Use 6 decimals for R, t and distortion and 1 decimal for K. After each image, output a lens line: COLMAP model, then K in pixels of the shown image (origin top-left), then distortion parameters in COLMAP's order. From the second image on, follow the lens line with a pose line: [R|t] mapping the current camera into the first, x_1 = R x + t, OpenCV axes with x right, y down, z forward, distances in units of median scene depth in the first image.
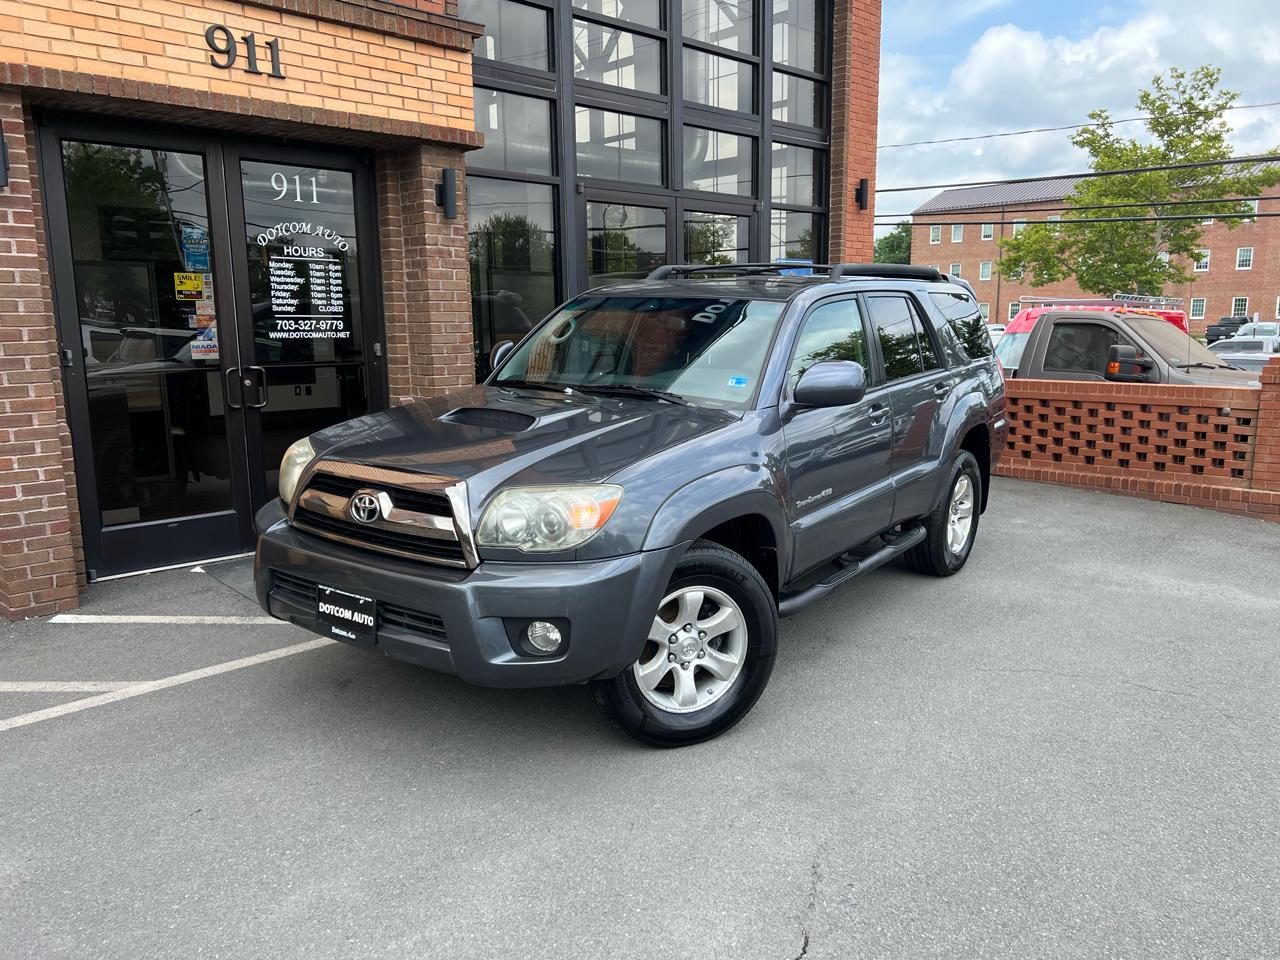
lens RADIAL K [[957.0, 0, 642.9], [0, 957.0, 480.2], [0, 0, 1]] dist [0.051000, -0.054176]
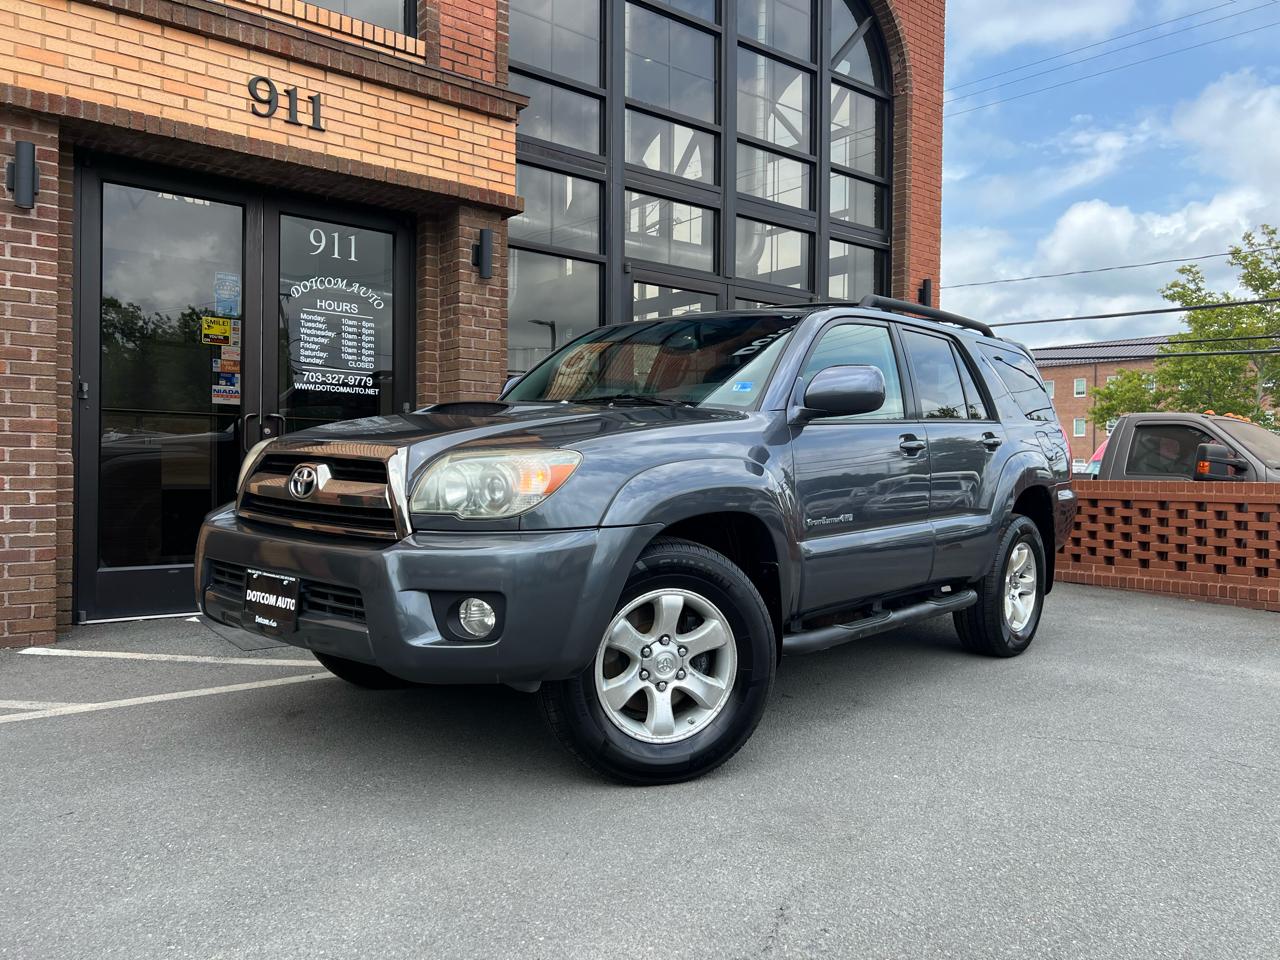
lens RADIAL K [[957.3, 0, 650.7], [0, 957.3, 474.1], [0, 0, 1]] dist [0.046052, -0.045955]
pose [[0.996137, 0.021538, -0.085135, 0.062773], [-0.035222, 0.986052, -0.162666, 0.088940], [0.080444, 0.165036, 0.983001, 0.079912]]
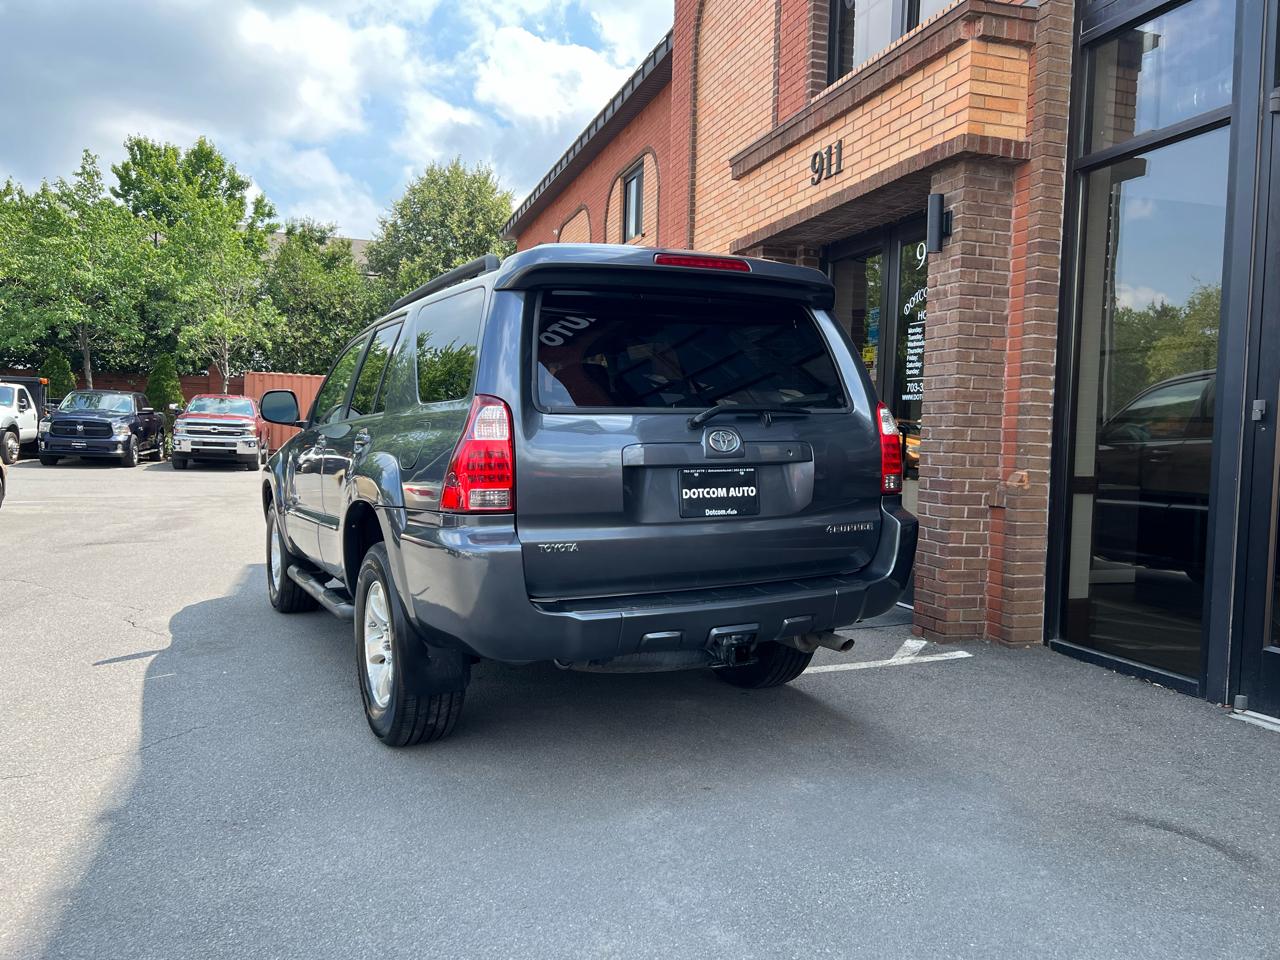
lens RADIAL K [[957.7, 0, 646.4], [0, 957.7, 480.6], [0, 0, 1]] dist [0.051130, -0.056533]
pose [[-0.438337, 0.042924, -0.897785, 0.715499], [-0.171744, 0.976455, 0.130538, -0.156413], [0.882250, 0.211409, -0.420644, 1.261109]]
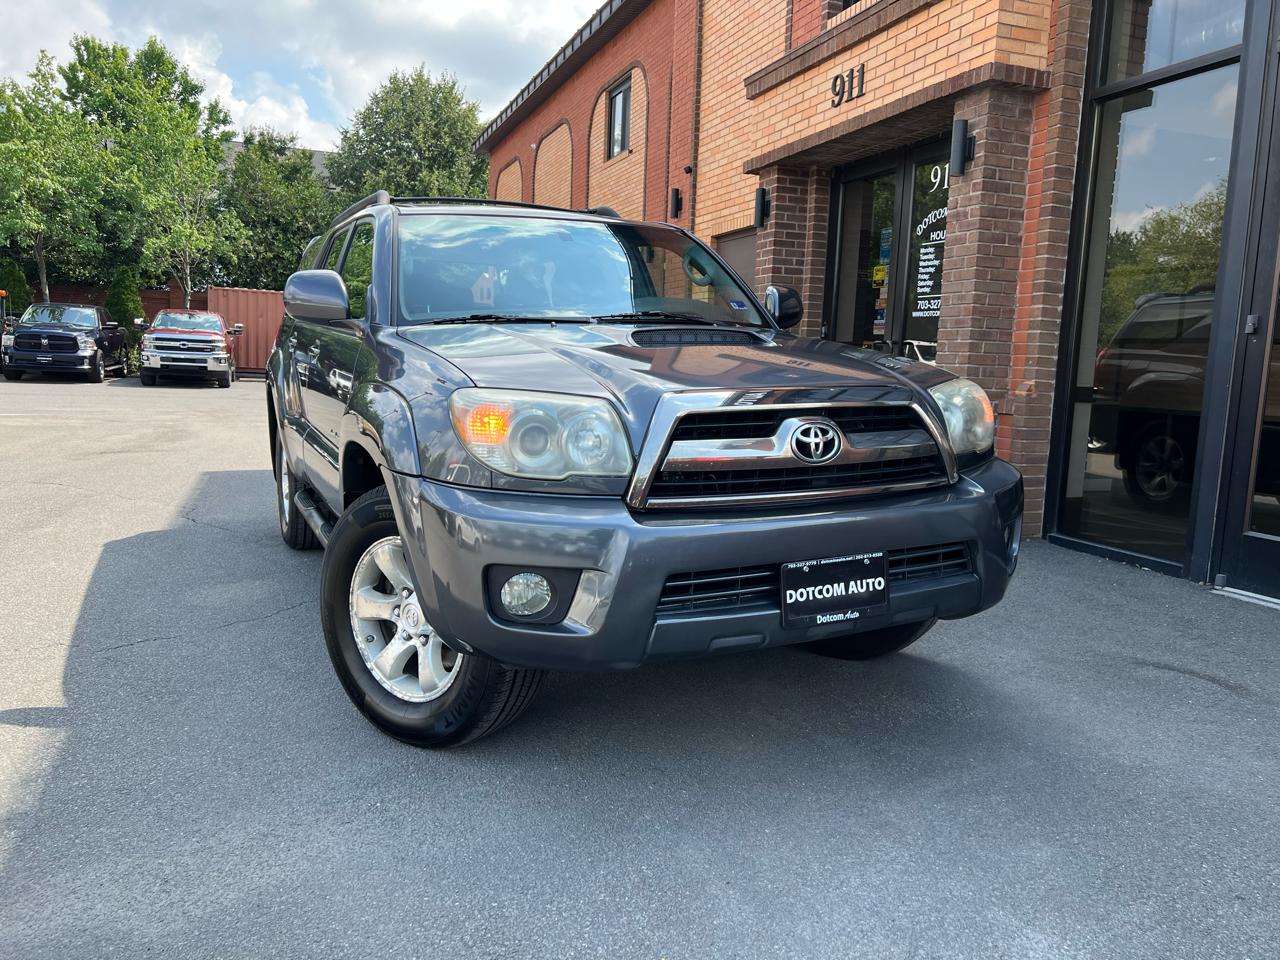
lens RADIAL K [[962.8, 0, 647.5], [0, 962.8, 484.3], [0, 0, 1]] dist [0.045512, -0.050409]
pose [[-0.397484, 0.113168, -0.910604, 0.820683], [-0.185890, 0.961859, 0.200679, -0.133460], [0.898583, 0.249039, -0.361287, 1.223990]]
